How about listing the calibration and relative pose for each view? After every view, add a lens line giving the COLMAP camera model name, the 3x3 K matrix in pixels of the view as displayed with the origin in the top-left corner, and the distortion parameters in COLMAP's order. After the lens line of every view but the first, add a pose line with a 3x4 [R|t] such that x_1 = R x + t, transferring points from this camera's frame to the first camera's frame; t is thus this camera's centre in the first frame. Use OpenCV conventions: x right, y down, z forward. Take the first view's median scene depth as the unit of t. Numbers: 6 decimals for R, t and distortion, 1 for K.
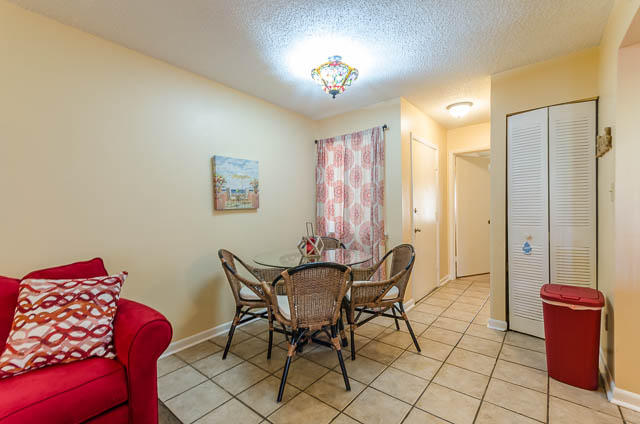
lens RADIAL K [[275.8, 0, 323.5], [0, 275.8, 213.0], [0, 0, 1]] dist [0.016170, 0.000301]
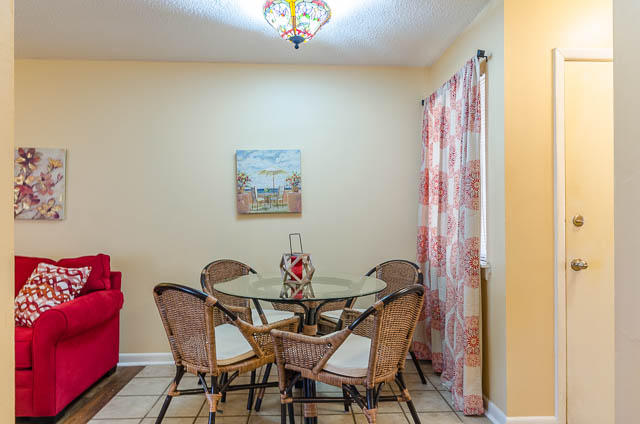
lens RADIAL K [[403.2, 0, 322.8], [0, 403.2, 214.2], [0, 0, 1]] dist [0.008828, 0.000669]
pose [[0.672368, 0.008442, -0.740169, 0.671618], [-0.014954, 0.999886, -0.002179, -0.010645], [0.740066, 0.012534, 0.672418, 0.335751]]
